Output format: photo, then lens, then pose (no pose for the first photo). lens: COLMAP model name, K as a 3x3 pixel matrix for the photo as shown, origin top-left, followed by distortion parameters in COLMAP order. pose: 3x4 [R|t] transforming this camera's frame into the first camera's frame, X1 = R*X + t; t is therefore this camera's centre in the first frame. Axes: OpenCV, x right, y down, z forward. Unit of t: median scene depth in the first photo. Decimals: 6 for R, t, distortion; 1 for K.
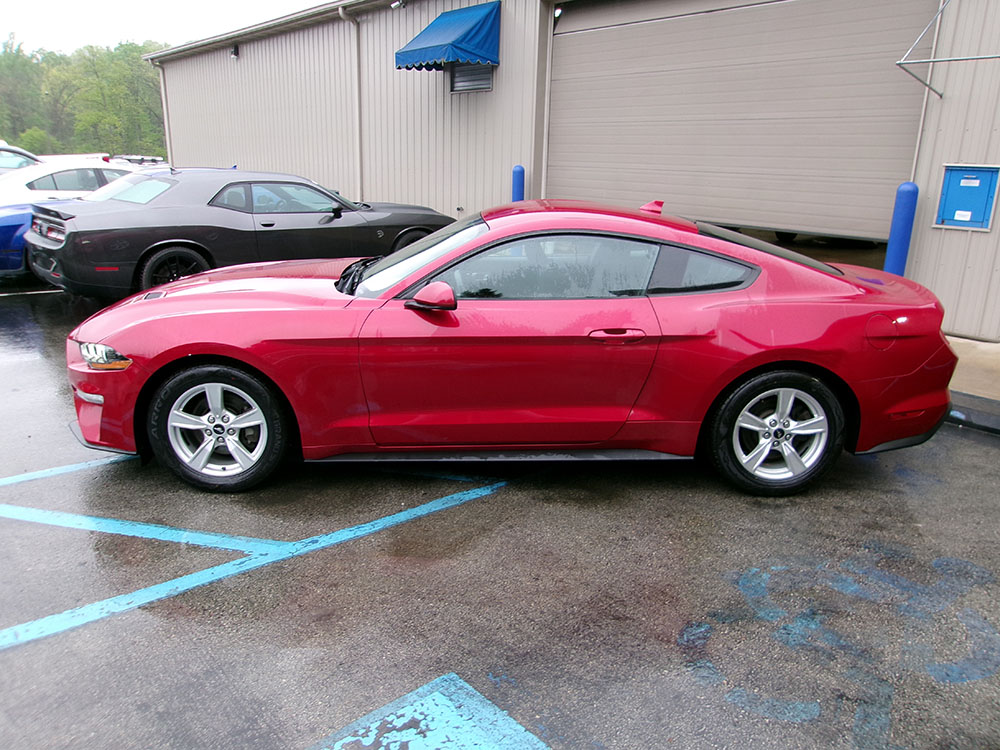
lens RADIAL K [[781.7, 0, 507.1], [0, 781.7, 371.9], [0, 0, 1]] dist [-0.037192, 0.071093]
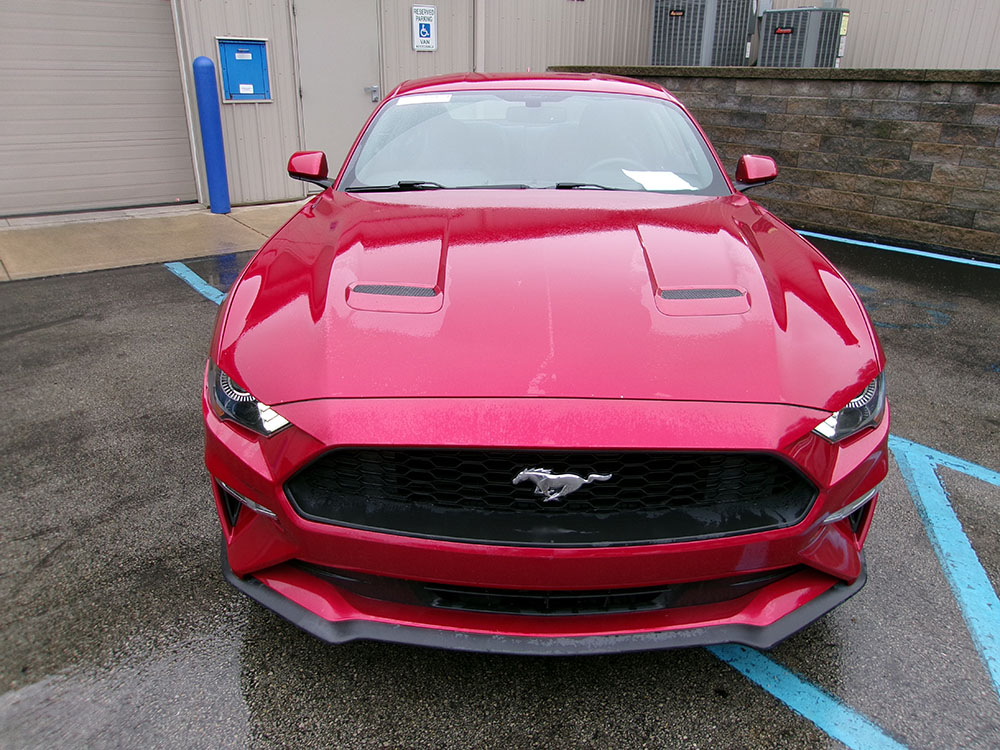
lens RADIAL K [[777.0, 0, 503.1], [0, 777.0, 377.7], [0, 0, 1]] dist [-0.004586, 0.012611]
pose [[0.045703, -0.392216, 0.918737, -0.497899], [0.264621, 0.891597, 0.367465, -0.140725], [-0.963269, 0.226323, 0.144538, 0.578156]]
